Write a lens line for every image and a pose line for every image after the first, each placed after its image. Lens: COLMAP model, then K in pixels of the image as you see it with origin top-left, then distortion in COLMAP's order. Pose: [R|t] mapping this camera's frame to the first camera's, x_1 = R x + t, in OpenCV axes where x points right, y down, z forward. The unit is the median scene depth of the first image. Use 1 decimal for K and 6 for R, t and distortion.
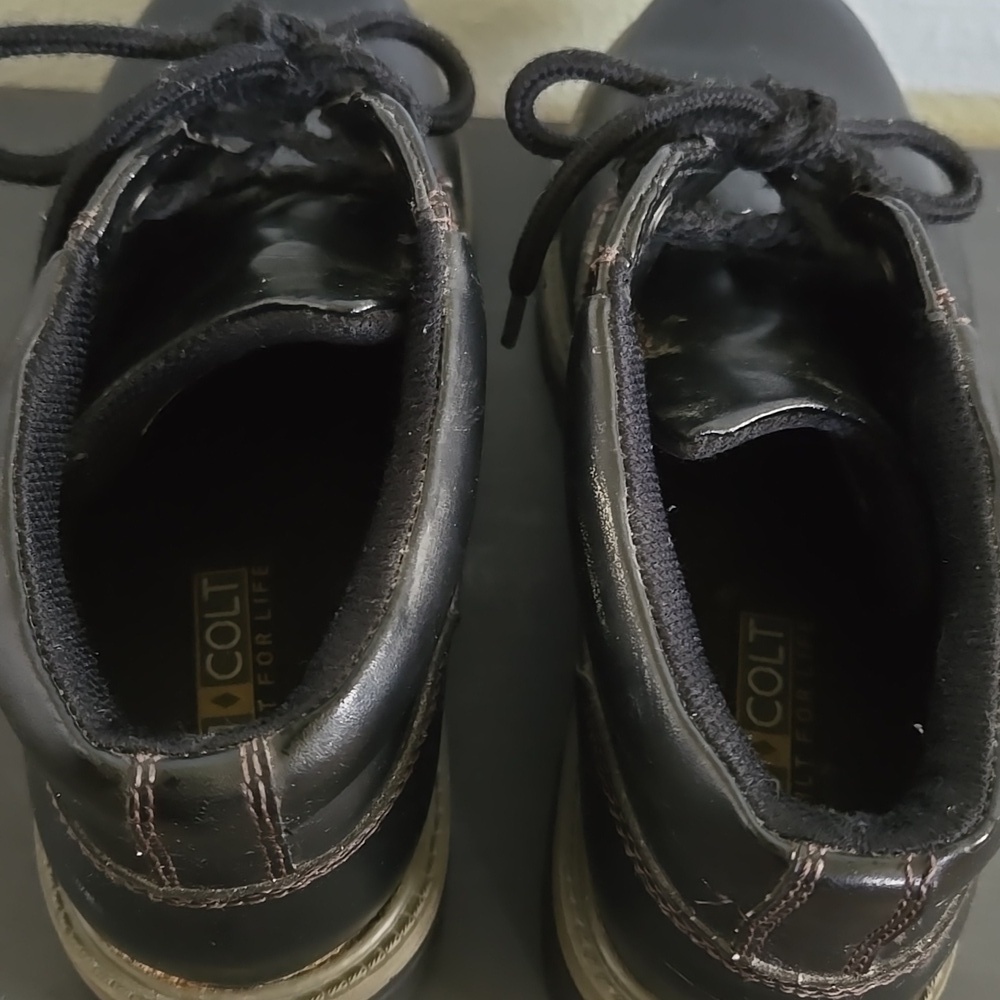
lens RADIAL K [[1462.1, 0, 497.7], [0, 1462.1, 500.8], [0, 0, 1]] dist [0.035928, 0.000000]
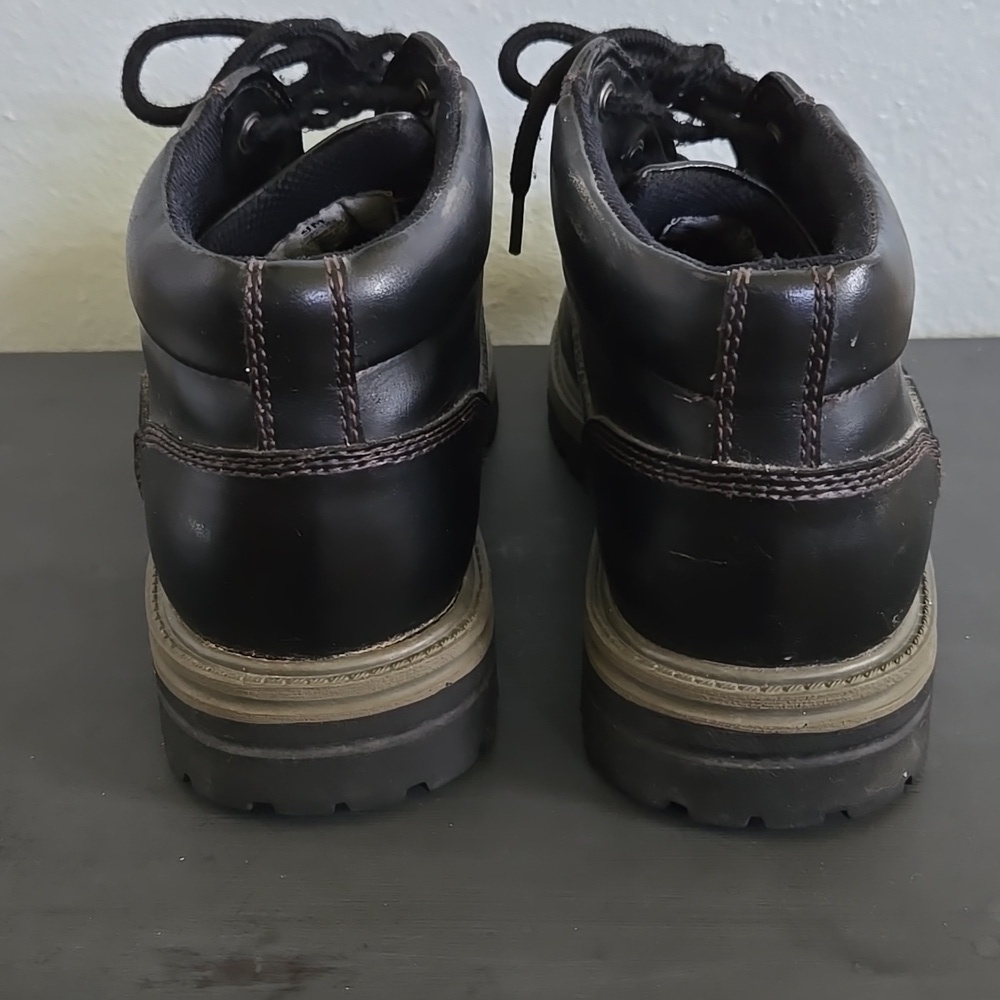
lens RADIAL K [[1462.1, 0, 498.4], [0, 1462.1, 498.8], [0, 0, 1]] dist [0.035928, 0.000000]
pose [[0.997138, -0.074313, -0.013930, -0.007263], [0.058628, 0.876316, -0.478156, 0.917098], [0.047741, 0.475971, 0.878164, -0.091863]]
